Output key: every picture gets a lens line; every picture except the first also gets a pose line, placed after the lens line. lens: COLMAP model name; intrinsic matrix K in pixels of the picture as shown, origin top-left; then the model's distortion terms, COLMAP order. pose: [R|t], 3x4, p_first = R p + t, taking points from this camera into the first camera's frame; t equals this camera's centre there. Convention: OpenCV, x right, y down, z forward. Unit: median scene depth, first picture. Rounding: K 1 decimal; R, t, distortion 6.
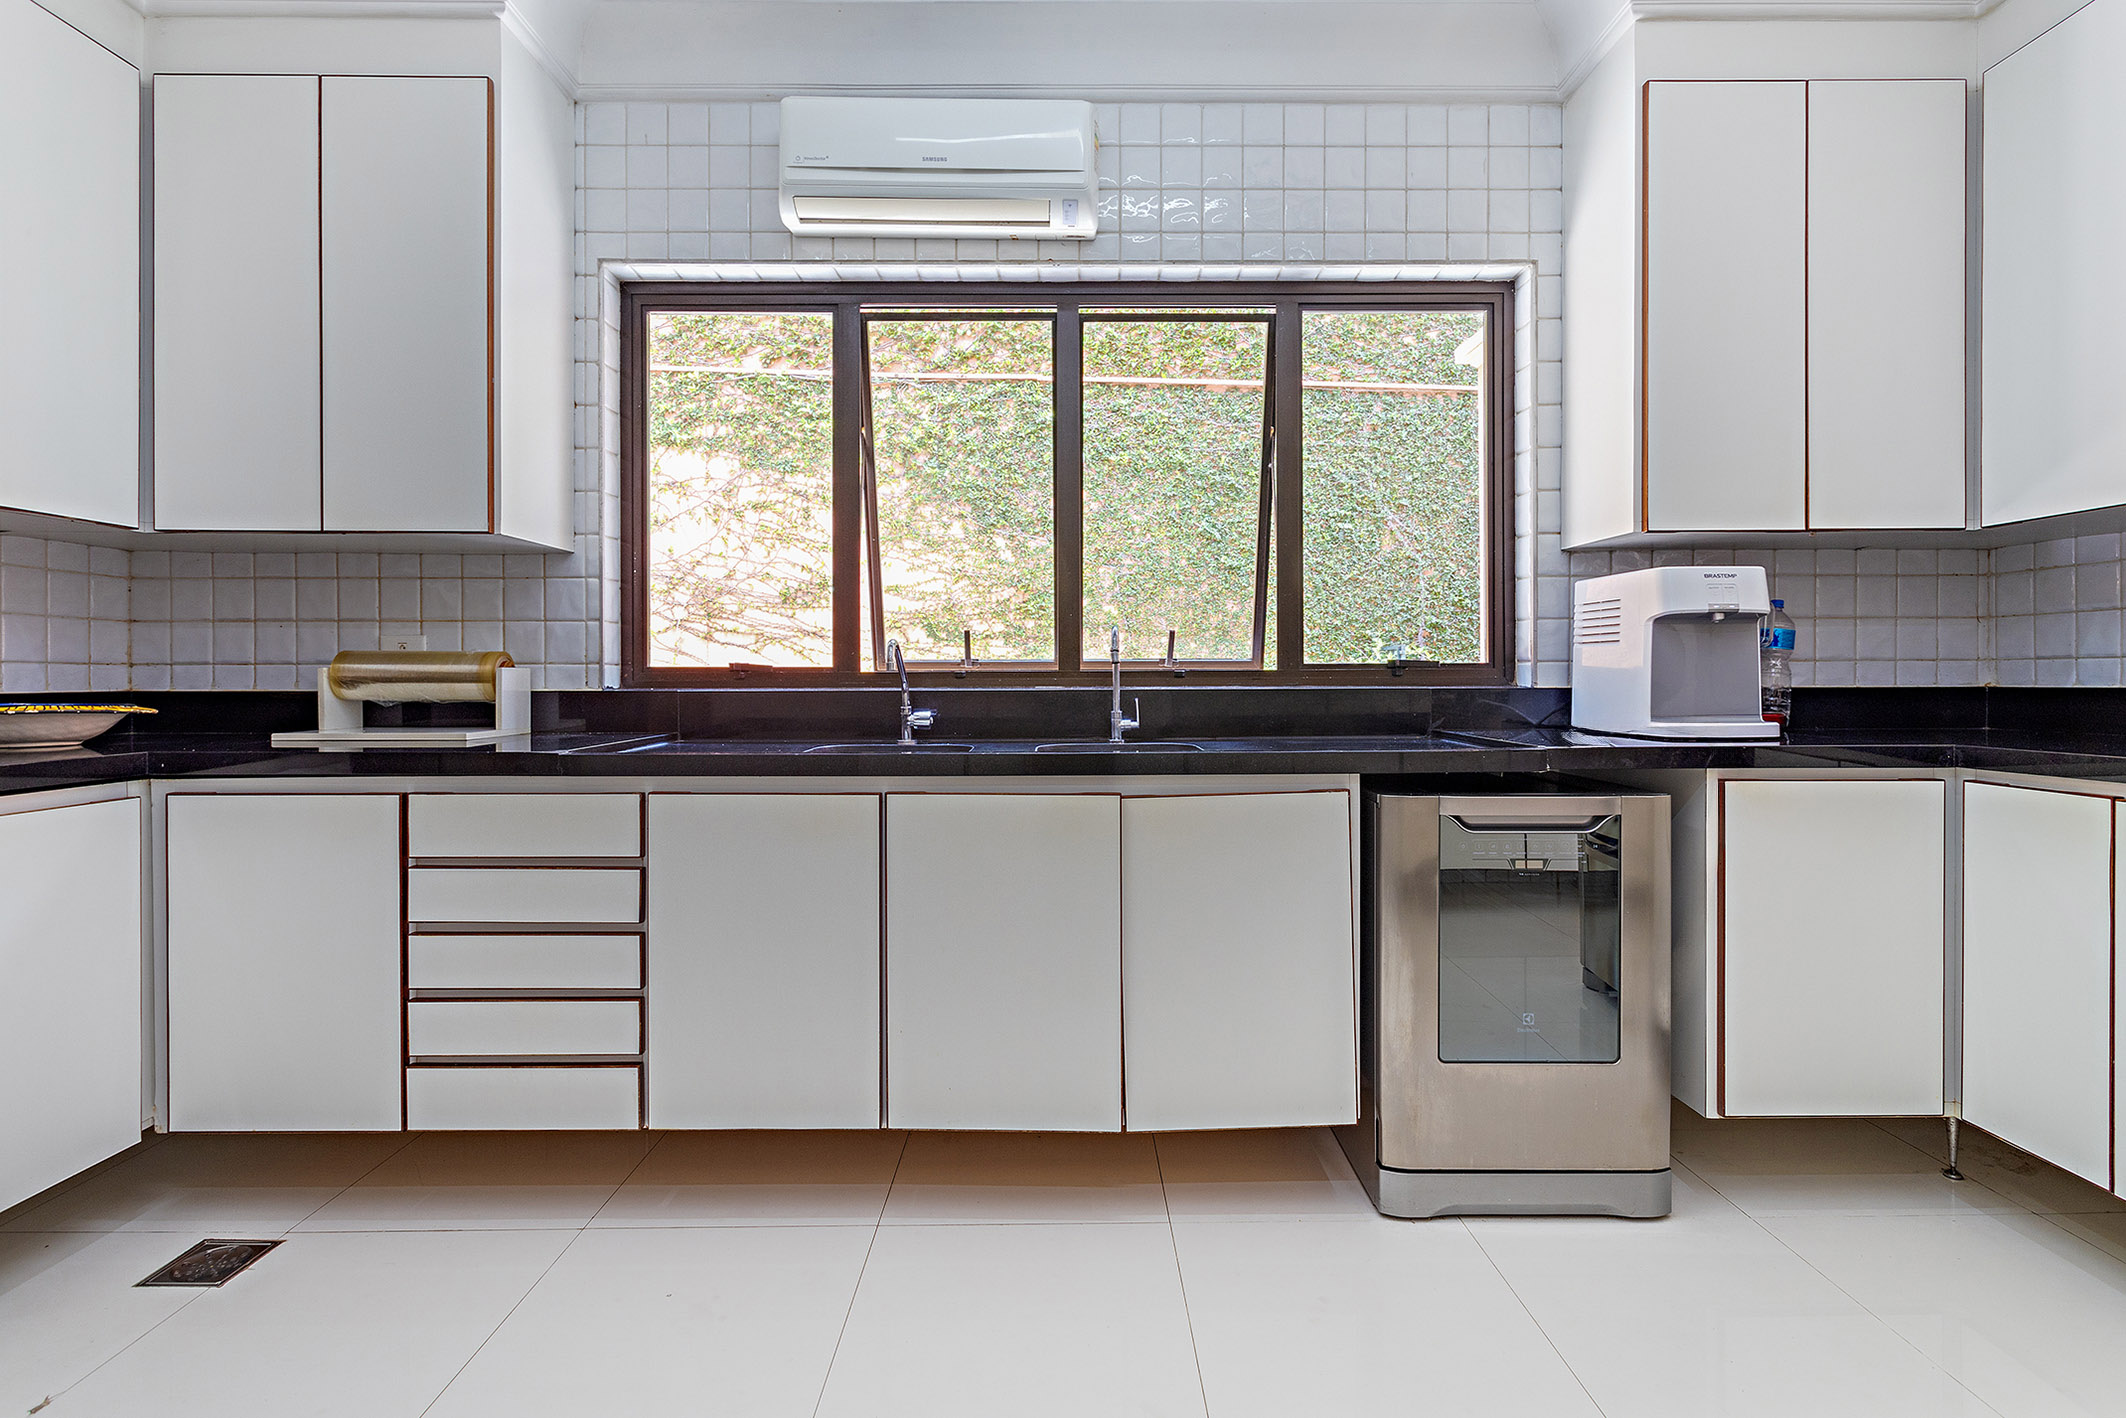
lens RADIAL K [[1040.5, 0, 1147.5], [0, 1040.5, 681.6], [0, 0, 1]] dist [0.001374, -0.000436]
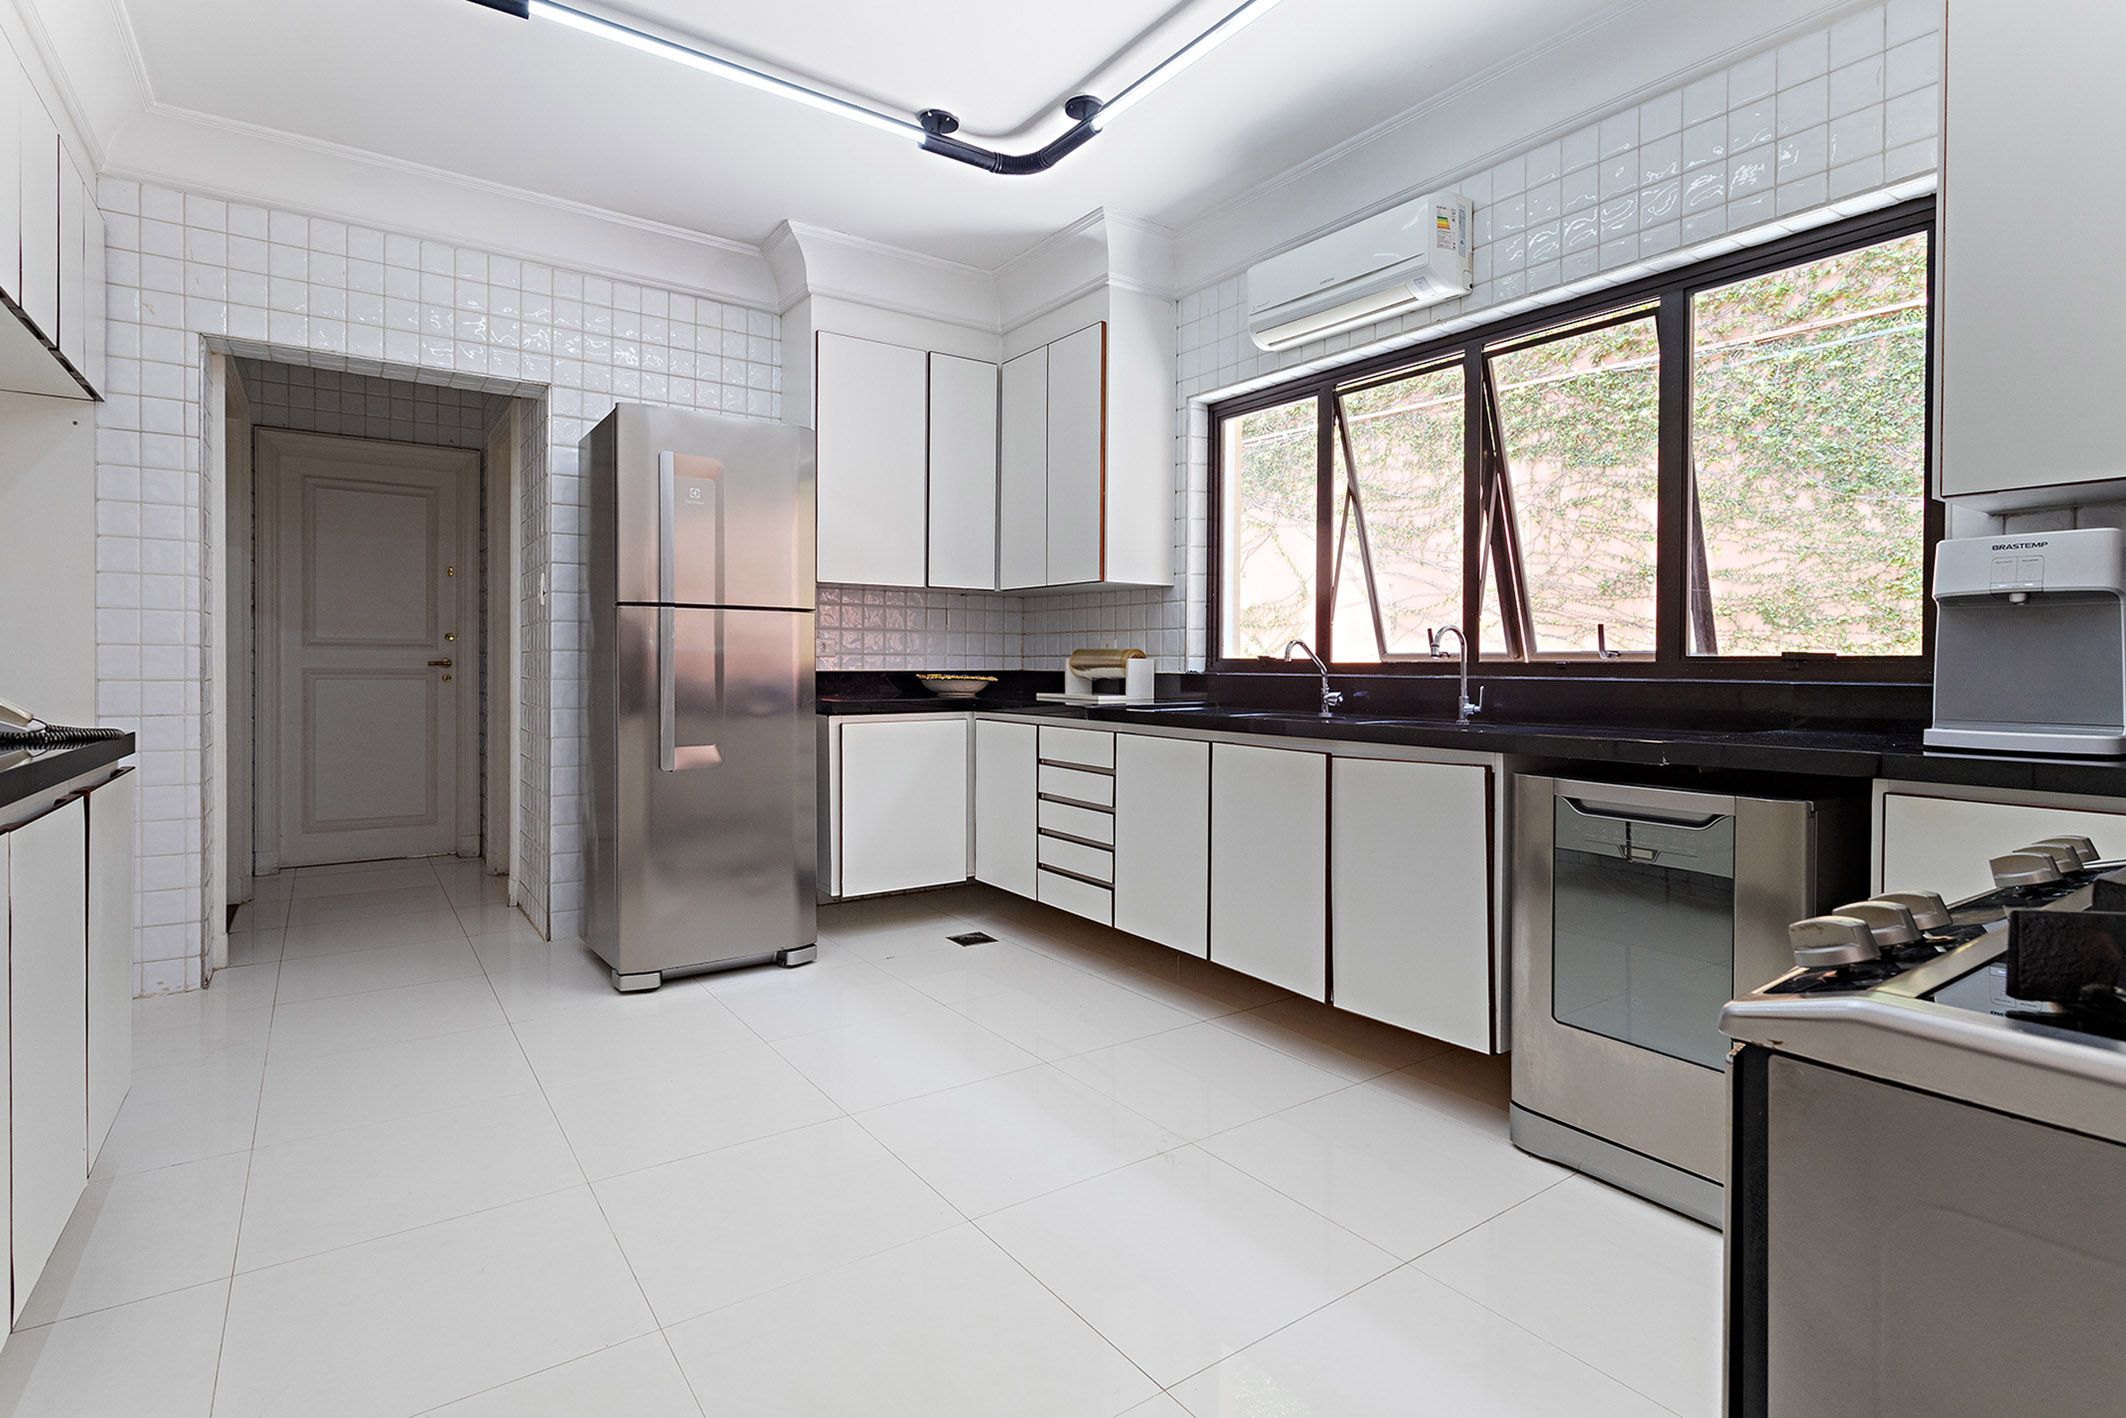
lens RADIAL K [[1040.5, 0, 1082.5], [0, 1040.5, 674.4], [0, 0, 1]] dist [0.001374, -0.000436]
pose [[0.578606, 0.014300, -0.815481, 0.667442], [-0.011451, 0.999890, 0.009409, -0.002941], [0.815526, 0.003894, 0.578707, -0.030666]]
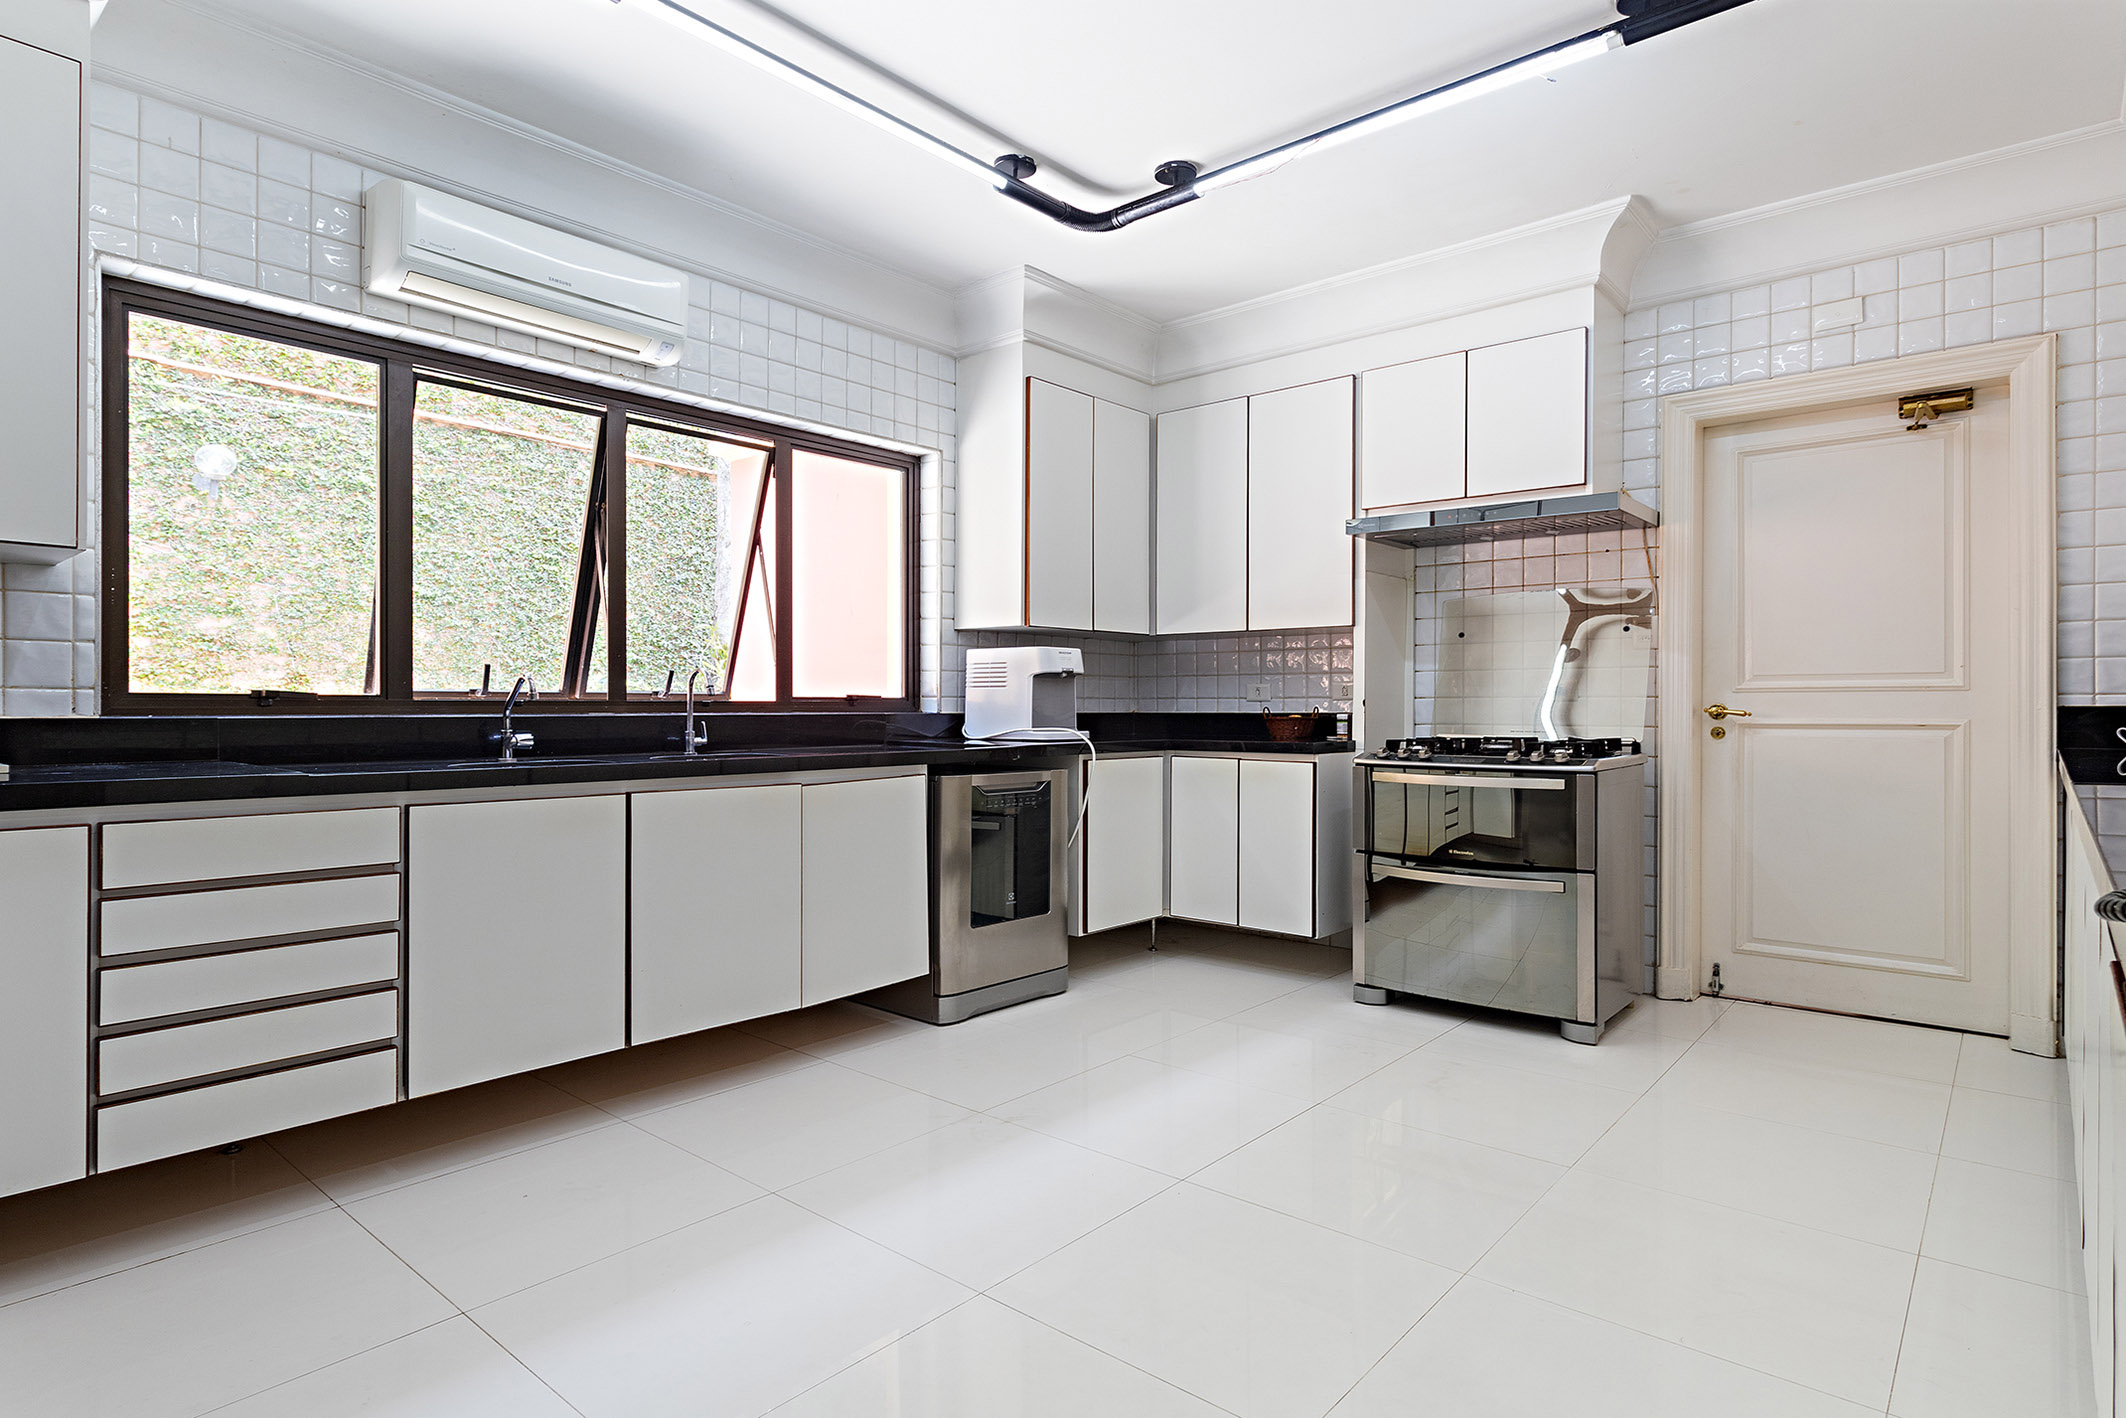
lens RADIAL K [[889.0, 0, 976.6], [0, 889.0, 701.7], [0, 0, 1]] dist [0.012422, 0.000336]
pose [[0.782736, 0.007655, 0.622307, -0.444956], [-0.001430, 0.999944, -0.010501, 0.002127], [-0.622353, 0.007329, 0.782703, -0.117767]]
